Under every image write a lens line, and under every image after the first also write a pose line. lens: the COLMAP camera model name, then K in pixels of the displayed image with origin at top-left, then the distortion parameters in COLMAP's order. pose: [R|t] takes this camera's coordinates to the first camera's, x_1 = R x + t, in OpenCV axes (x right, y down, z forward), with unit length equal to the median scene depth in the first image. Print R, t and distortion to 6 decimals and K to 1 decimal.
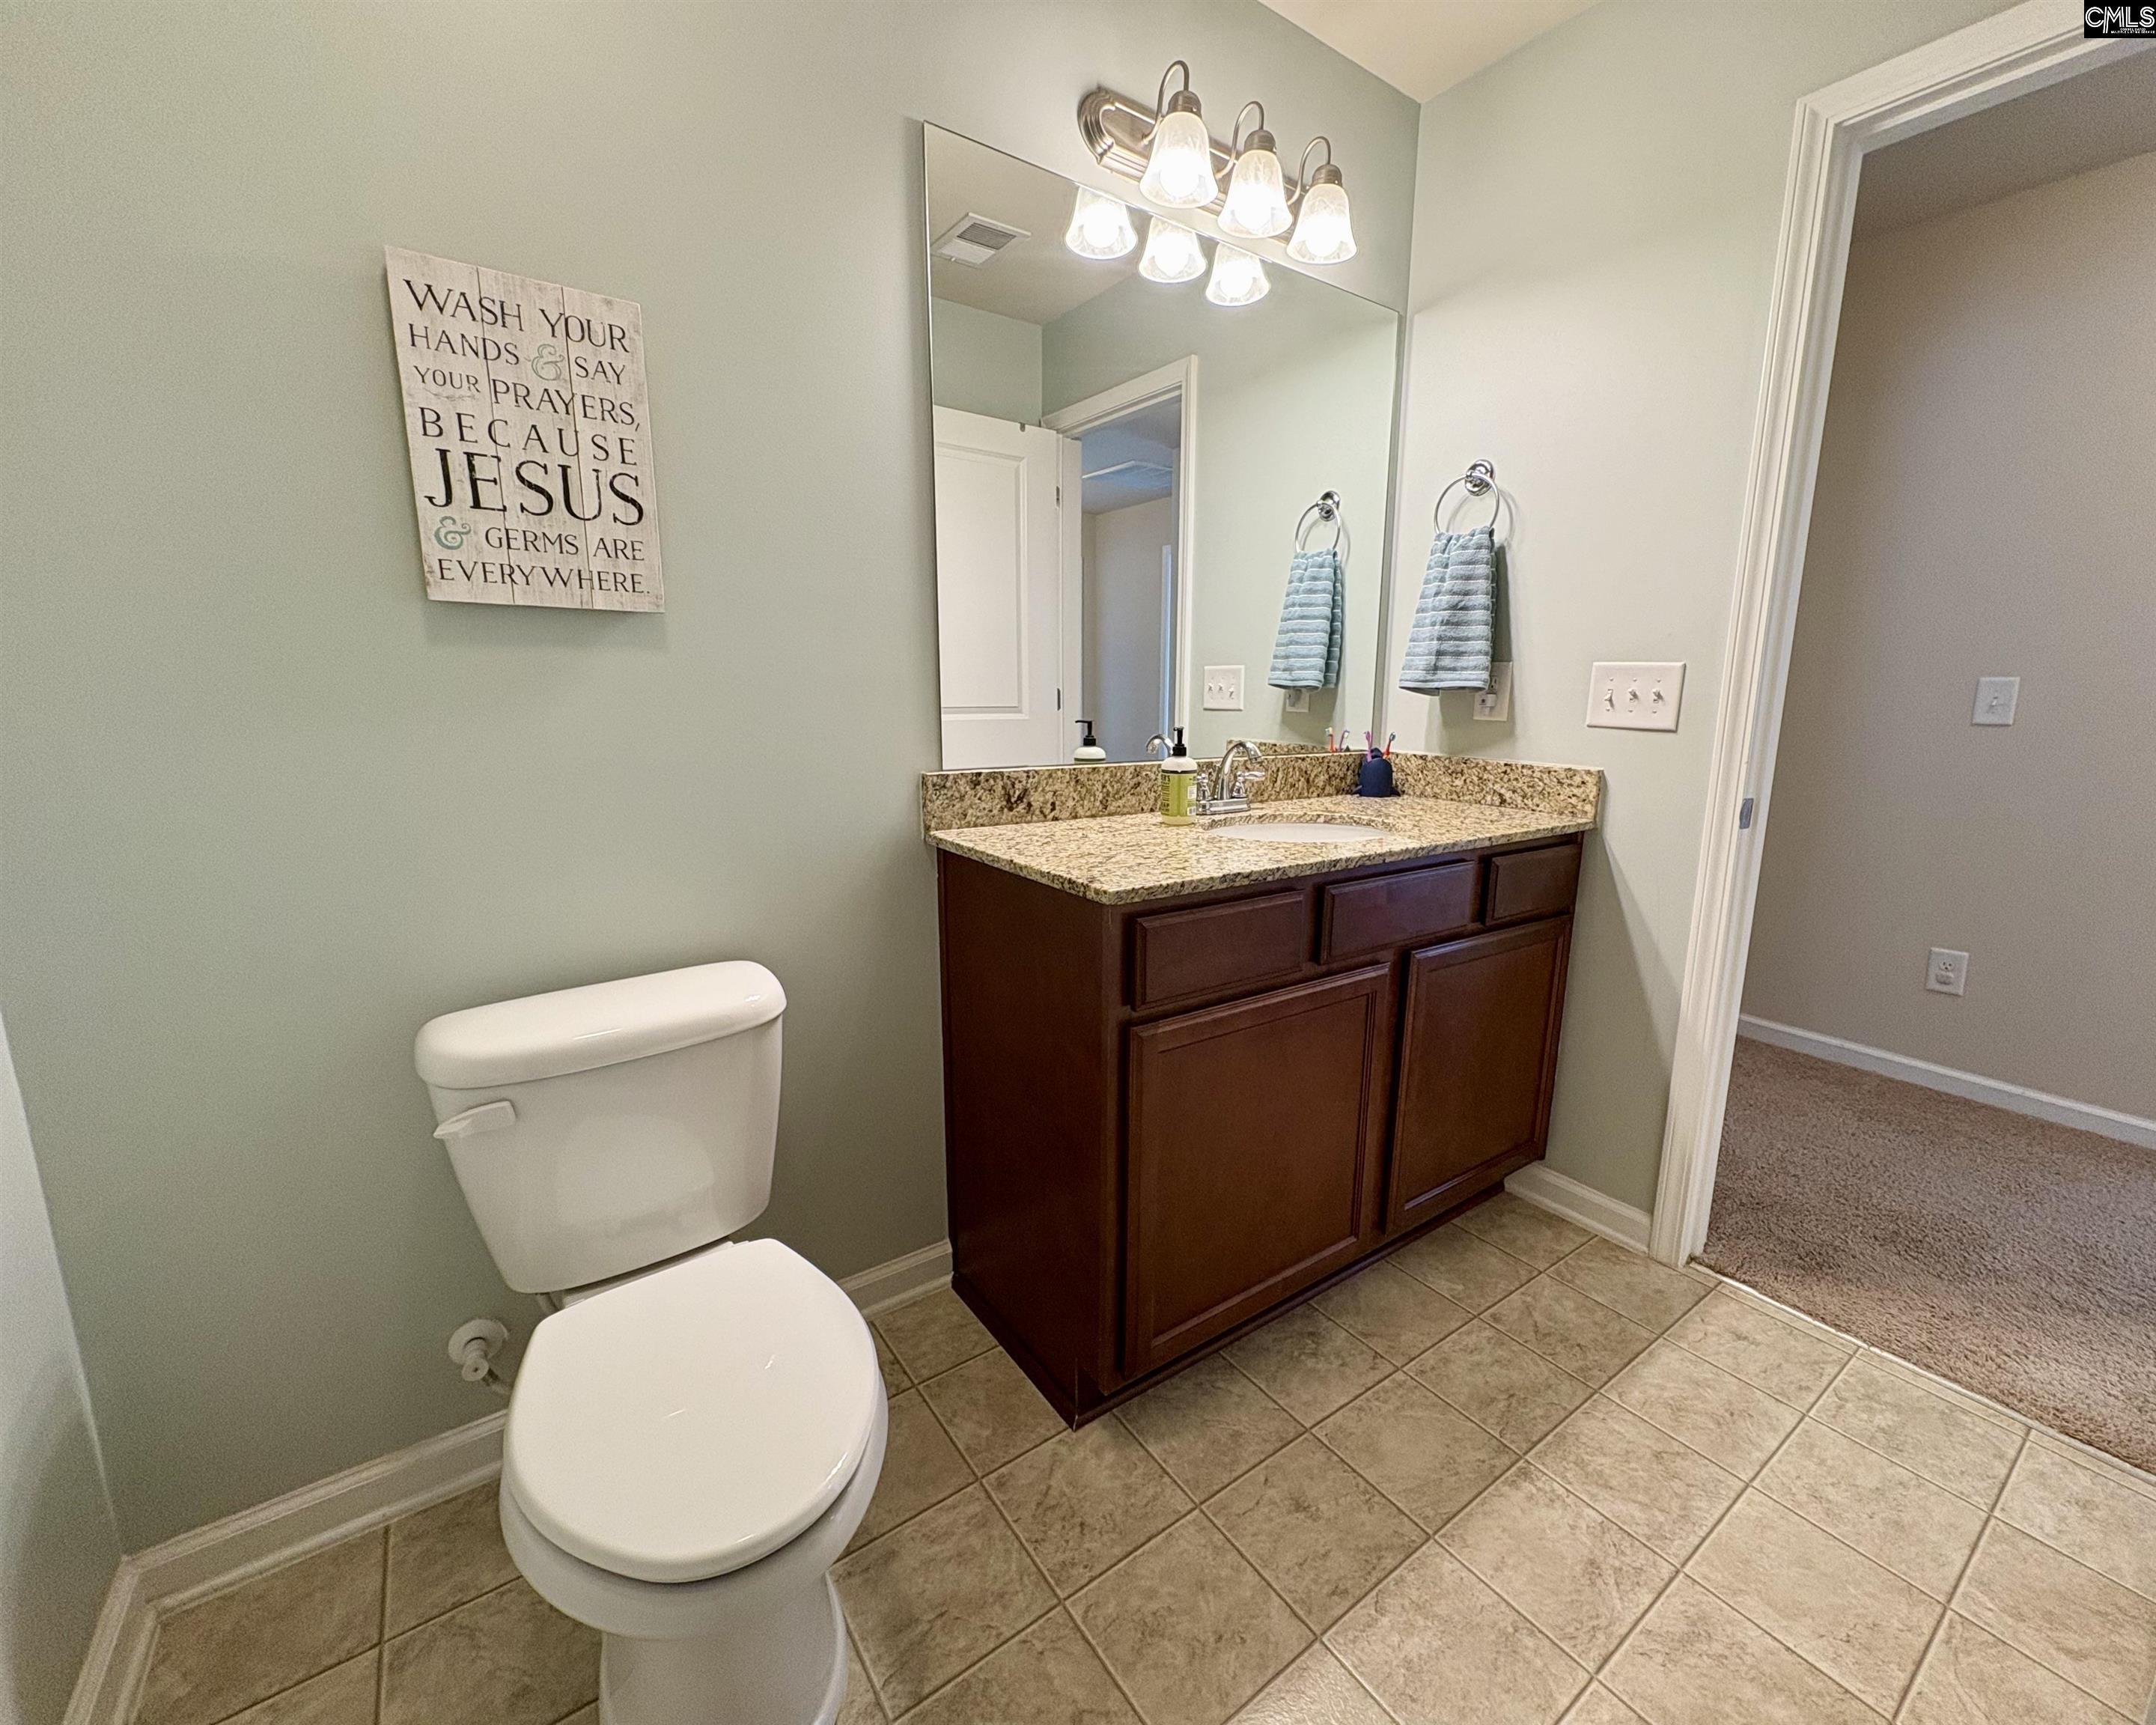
lens RADIAL K [[918.2, 0, 1132.6], [0, 918.2, 862.6], [0, 0, 1]] dist [0.002148, 0.000151]
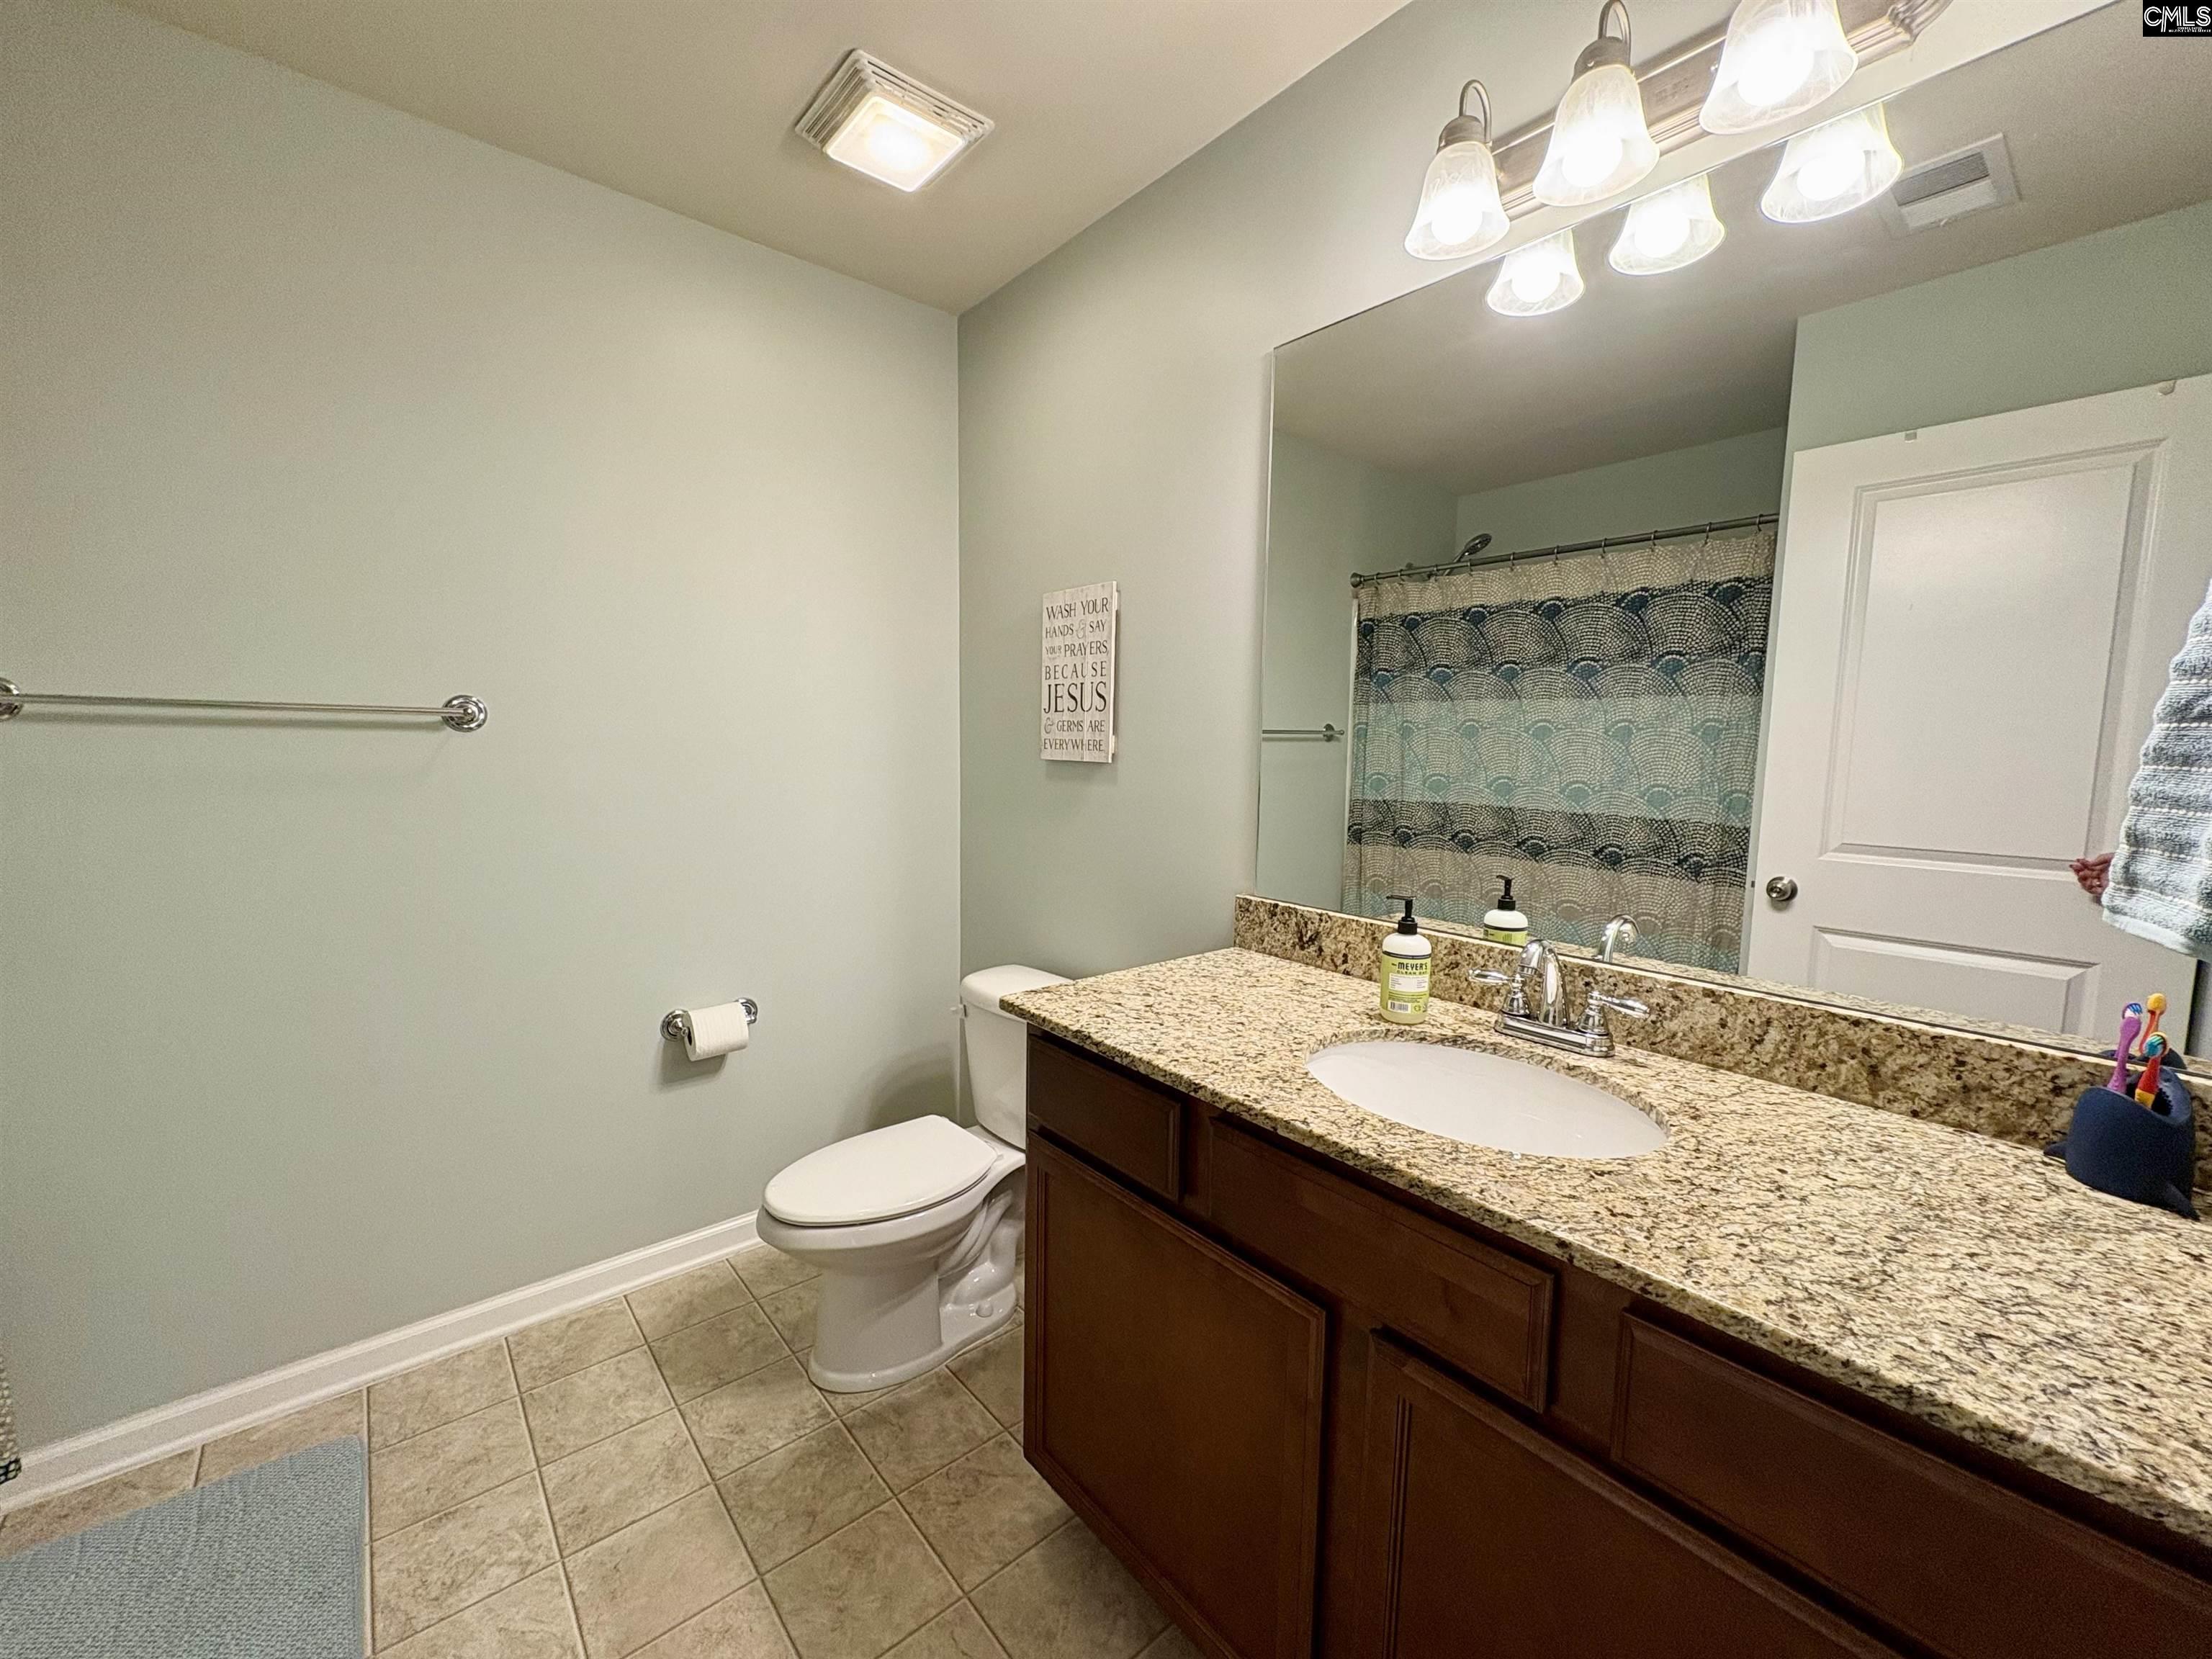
lens RADIAL K [[883.0, 0, 1113.0], [0, 883.0, 829.2], [0, 0, 1]] dist [0.002497, 0.000327]
pose [[0.060268, 0.089230, -0.994186, 0.908787], [-0.203857, 0.976105, 0.075250, -0.245579], [0.977144, 0.198136, 0.077018, 0.812822]]
